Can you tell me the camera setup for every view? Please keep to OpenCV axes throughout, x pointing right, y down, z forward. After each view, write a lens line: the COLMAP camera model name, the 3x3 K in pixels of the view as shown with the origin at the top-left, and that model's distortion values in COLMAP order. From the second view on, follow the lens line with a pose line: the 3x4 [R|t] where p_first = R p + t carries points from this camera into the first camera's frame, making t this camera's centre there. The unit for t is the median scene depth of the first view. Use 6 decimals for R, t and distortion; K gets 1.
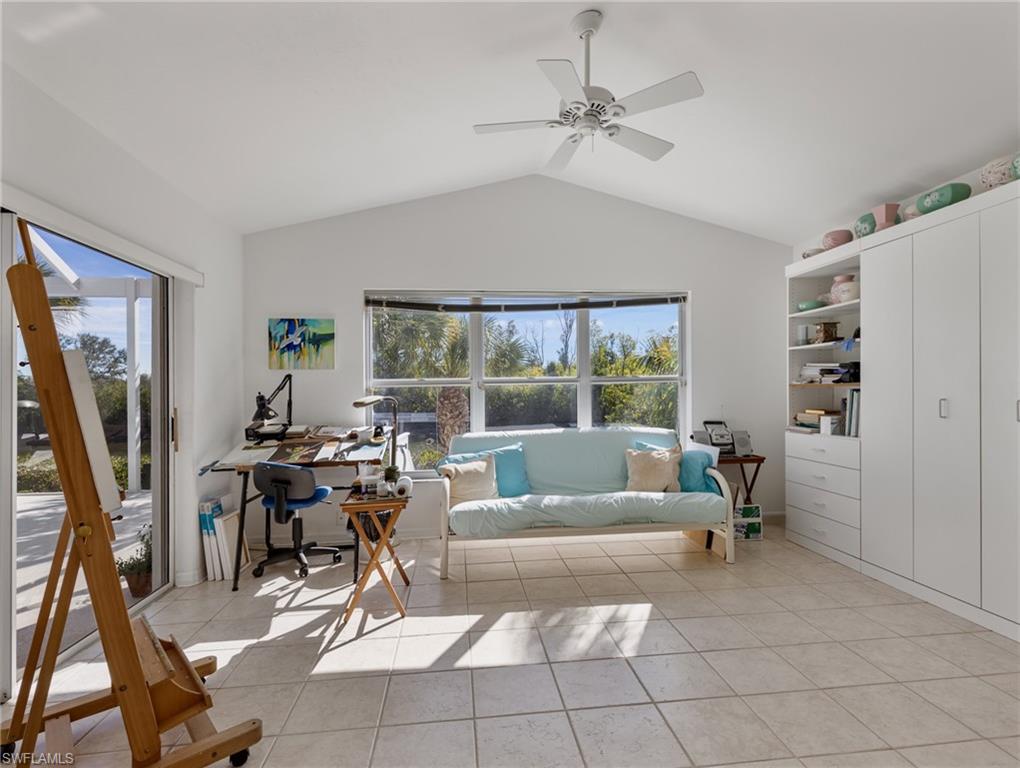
lens RADIAL K [[519.5, 0, 478.1], [0, 519.5, 391.7], [0, 0, 1]] dist [0.011752, -0.002480]
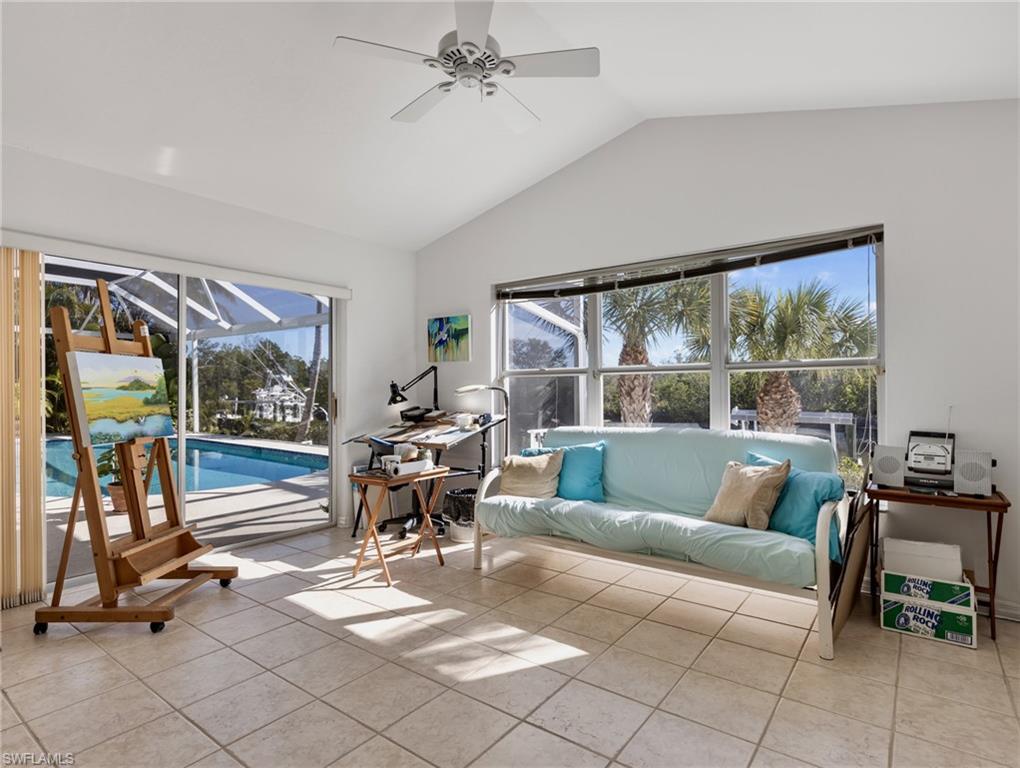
lens RADIAL K [[532.3, 0, 514.6], [0, 532.3, 385.1], [0, 0, 1]] dist [-0.003370, -0.000449]
pose [[0.734629, 0.005873, -0.678443, 0.573567], [-0.008009, 0.999968, -0.000017, 0.007401], [0.678422, 0.005446, 0.734653, 0.255113]]
